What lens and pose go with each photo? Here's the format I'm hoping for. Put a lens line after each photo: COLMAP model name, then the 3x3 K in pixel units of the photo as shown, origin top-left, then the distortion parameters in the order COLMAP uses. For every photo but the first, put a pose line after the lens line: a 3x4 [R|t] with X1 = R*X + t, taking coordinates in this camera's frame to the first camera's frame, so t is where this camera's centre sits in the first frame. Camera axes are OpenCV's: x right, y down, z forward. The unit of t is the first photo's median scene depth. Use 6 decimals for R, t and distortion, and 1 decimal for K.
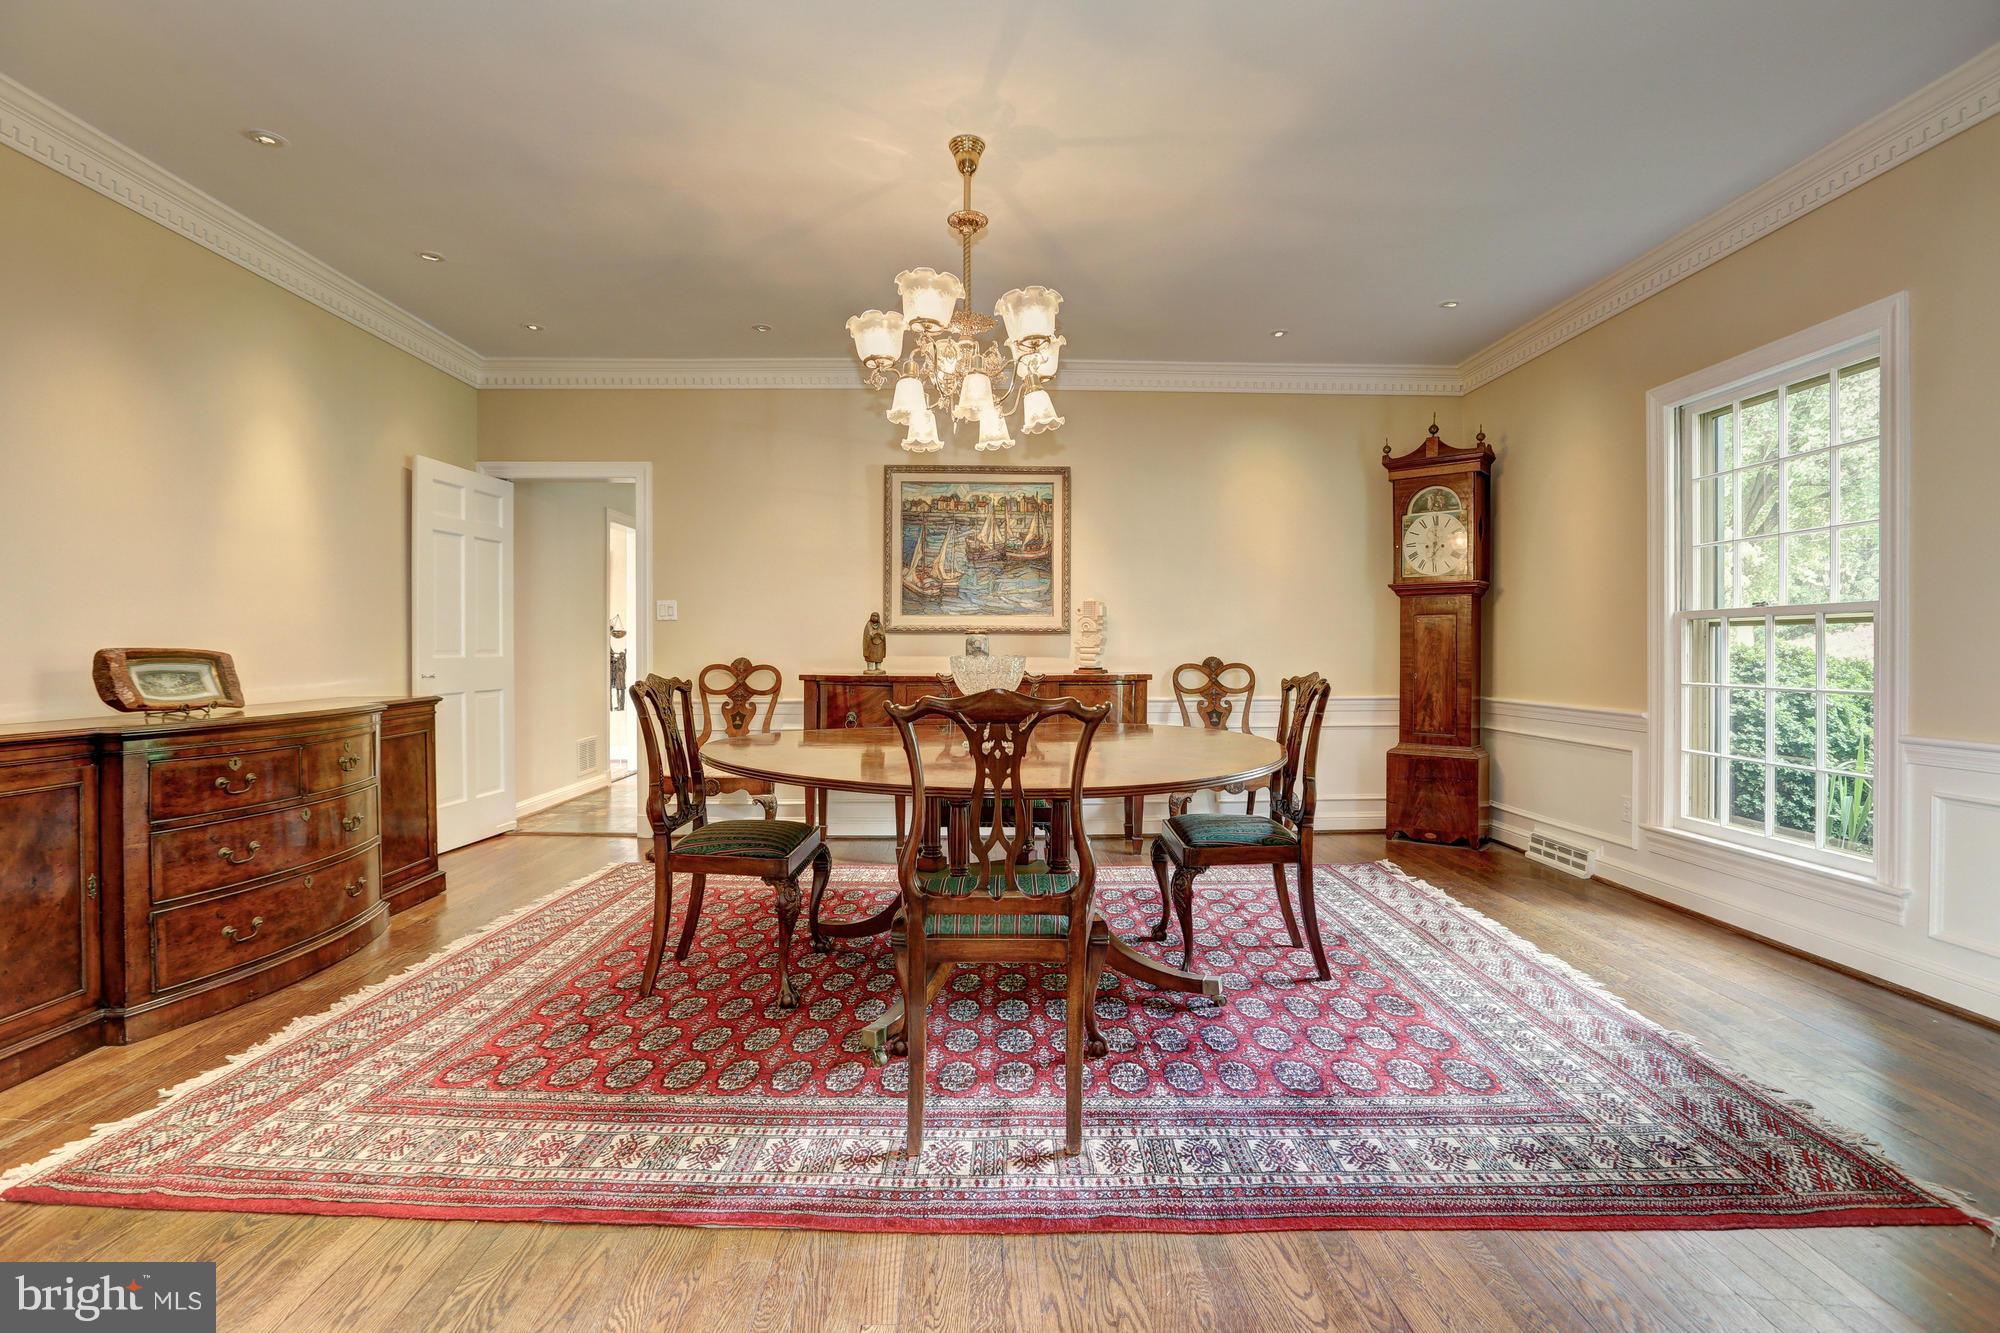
lens RADIAL K [[919.0, 0, 1088.5], [0, 919.0, 660.5], [0, 0, 1]] dist [-0.033502, 0.001404]
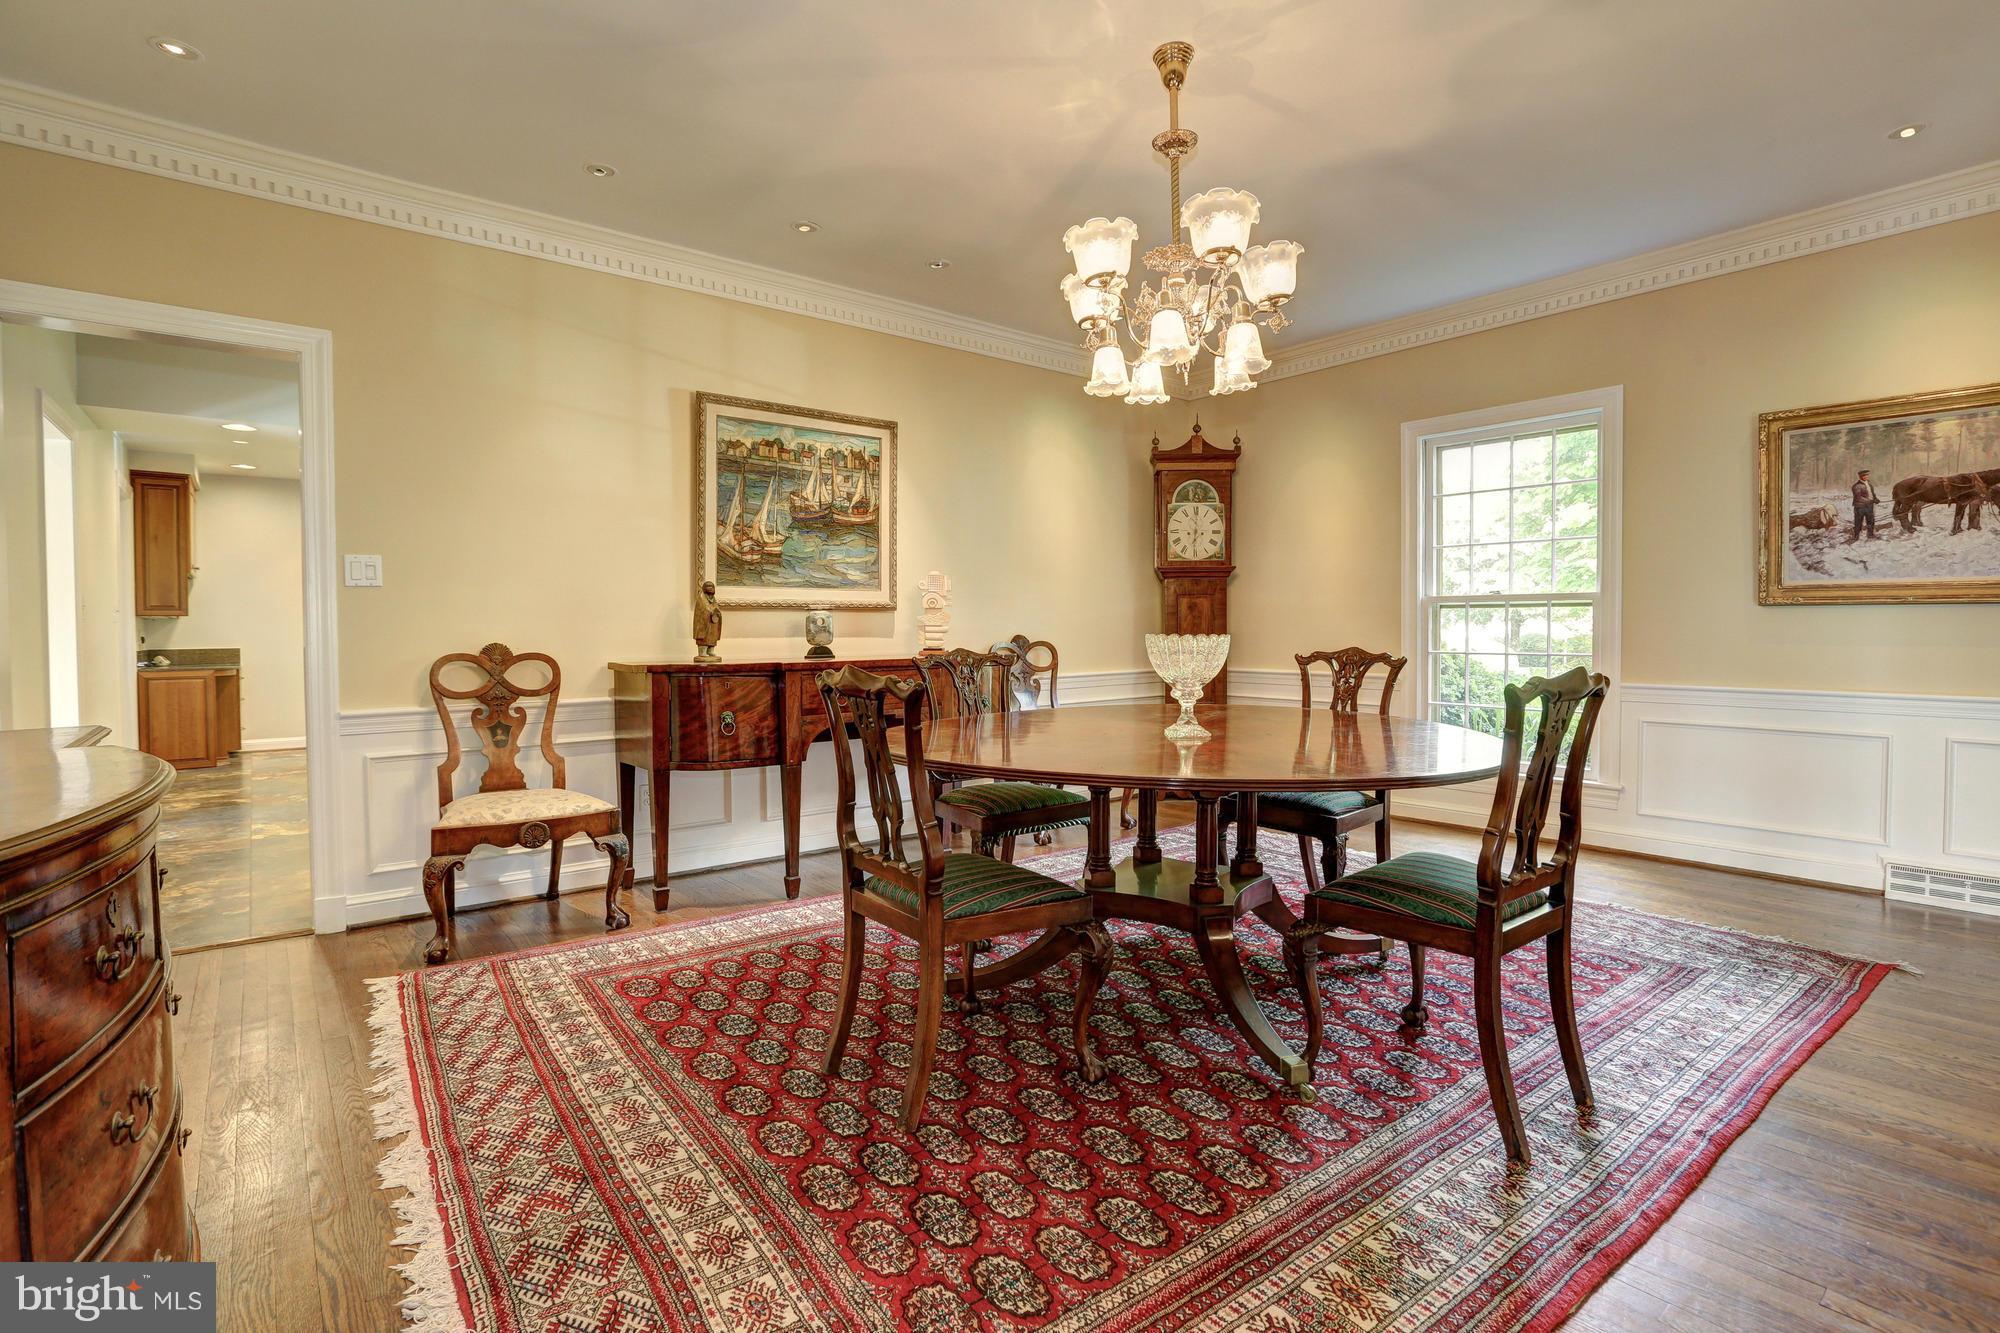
lens RADIAL K [[919.0, 0, 1000.7], [0, 919.0, 649.2], [0, 0, 1]] dist [-0.033502, 0.001404]
pose [[0.808867, -0.020370, 0.587638, -0.470824], [0.013035, 0.999775, 0.016714, -0.005241], [-0.587847, -0.005859, 0.808951, 0.225828]]
